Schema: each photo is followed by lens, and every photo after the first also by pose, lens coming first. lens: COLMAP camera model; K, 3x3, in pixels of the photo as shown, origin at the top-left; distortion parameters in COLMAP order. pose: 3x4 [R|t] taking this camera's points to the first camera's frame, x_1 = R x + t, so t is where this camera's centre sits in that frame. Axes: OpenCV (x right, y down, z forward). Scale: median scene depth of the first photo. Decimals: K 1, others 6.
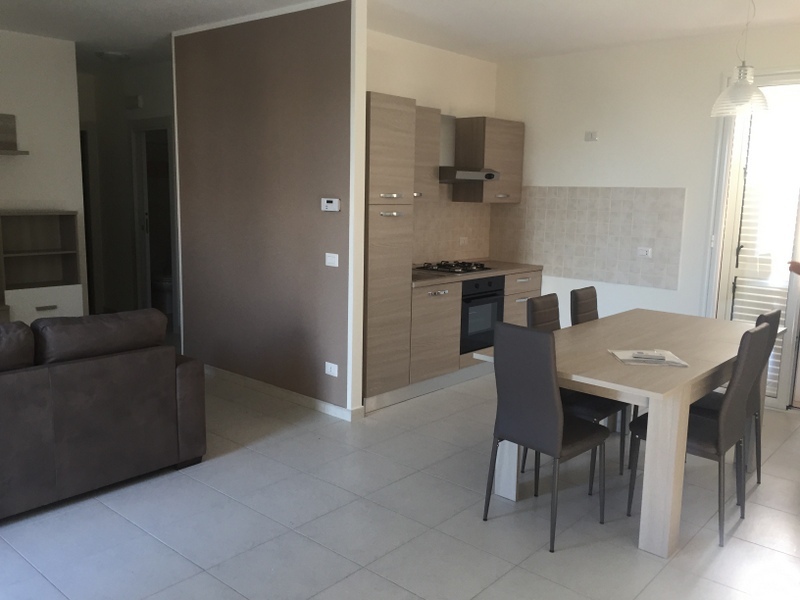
lens RADIAL K [[686.2, 0, 398.8], [0, 686.2, 290.3], [0, 0, 1]] dist [0.084720, -0.105620]
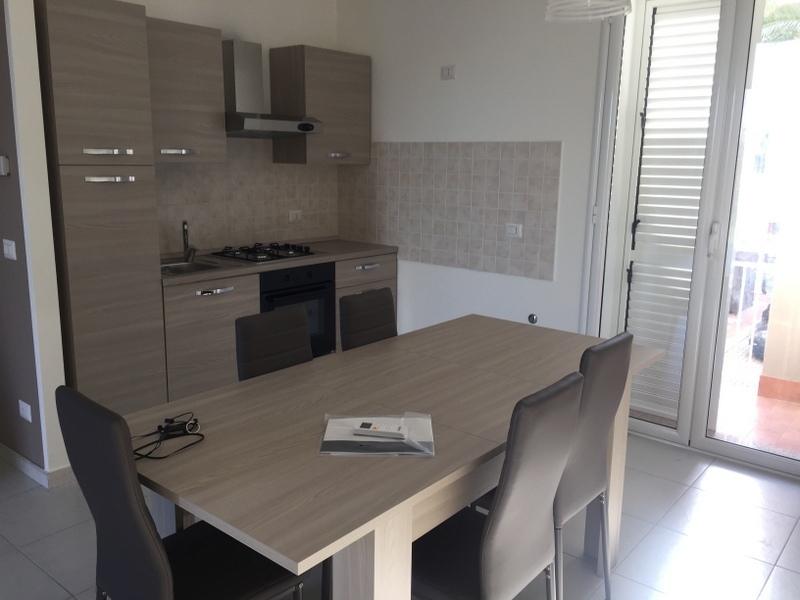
lens RADIAL K [[686.2, 0, 398.8], [0, 686.2, 290.3], [0, 0, 1]] dist [0.084720, -0.105620]
pose [[0.999612, -0.012858, 0.024723, 0.210138], [0.011652, 0.998764, 0.048318, -0.026876], [-0.025313, -0.048011, 0.998526, 0.257506]]
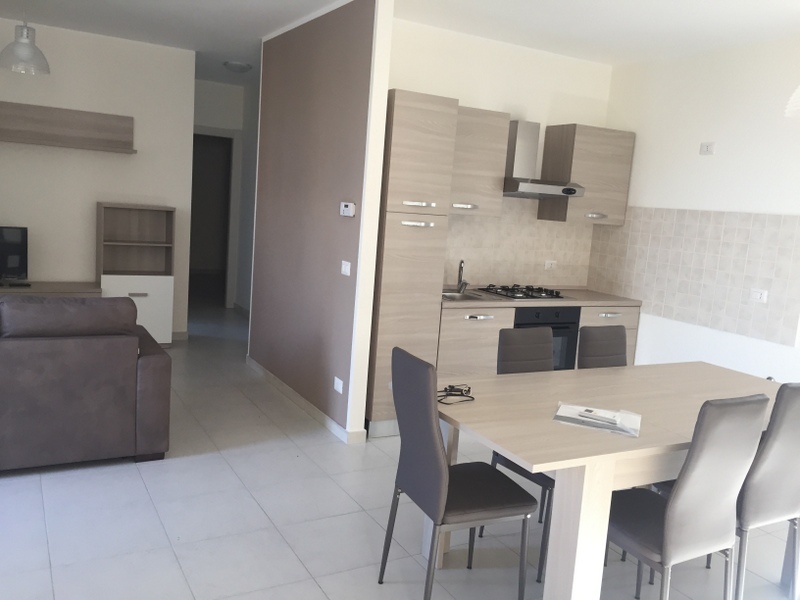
lens RADIAL K [[686.2, 0, 398.8], [0, 686.2, 290.3], [0, 0, 1]] dist [0.084720, -0.105620]
pose [[0.941080, 0.091532, -0.325561, 0.224677], [-0.102219, 0.994636, -0.015836, -0.005580], [0.322365, 0.048181, 0.945388, 0.113178]]
